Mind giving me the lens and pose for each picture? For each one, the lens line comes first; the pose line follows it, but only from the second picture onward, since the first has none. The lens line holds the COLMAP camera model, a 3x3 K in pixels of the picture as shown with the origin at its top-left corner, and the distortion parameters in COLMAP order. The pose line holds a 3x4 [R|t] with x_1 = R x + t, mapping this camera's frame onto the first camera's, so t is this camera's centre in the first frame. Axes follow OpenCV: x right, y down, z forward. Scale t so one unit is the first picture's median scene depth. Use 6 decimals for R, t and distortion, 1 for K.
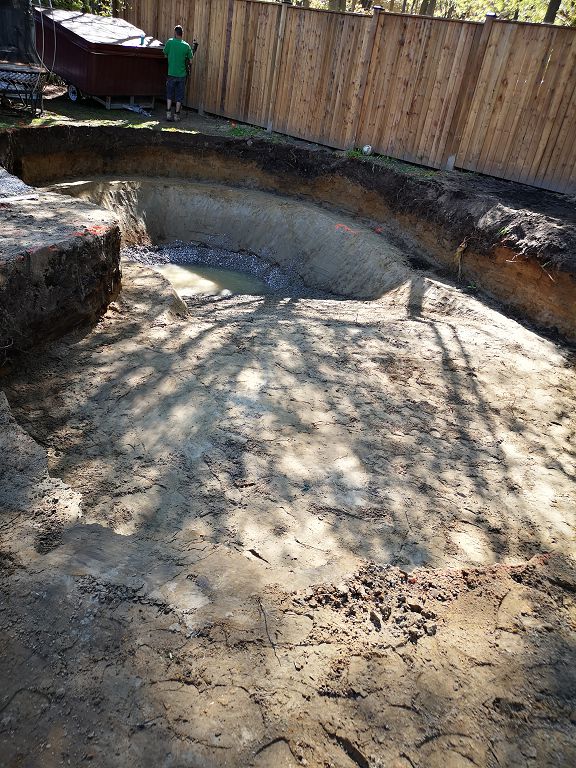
lens RADIAL K [[594.5, 0, 291.3], [0, 594.5, 387.7], [0, 0, 1]] dist [0.042402, -0.027564]
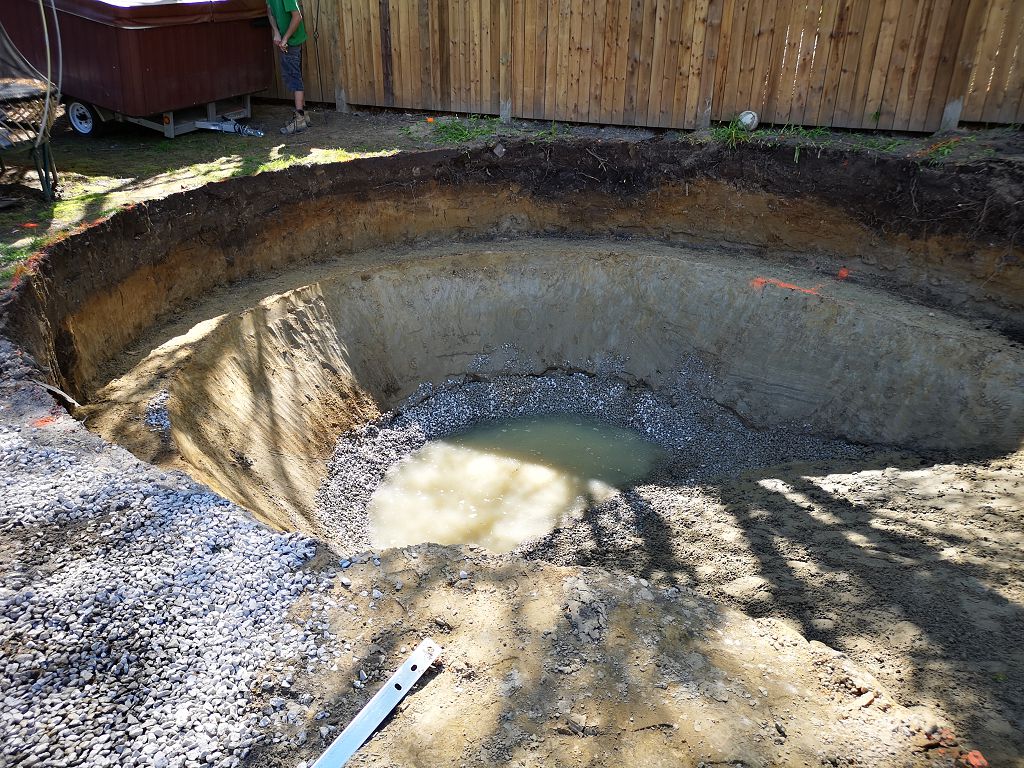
lens RADIAL K [[792.7, 0, 509.5], [0, 792.7, 381.6], [0, 0, 1]] dist [0.042402, -0.027564]
pose [[0.952717, -0.245782, 0.178667, -0.230588], [0.252841, 0.967349, -0.017511, -0.216644], [-0.168530, 0.061857, 0.983754, 0.374932]]
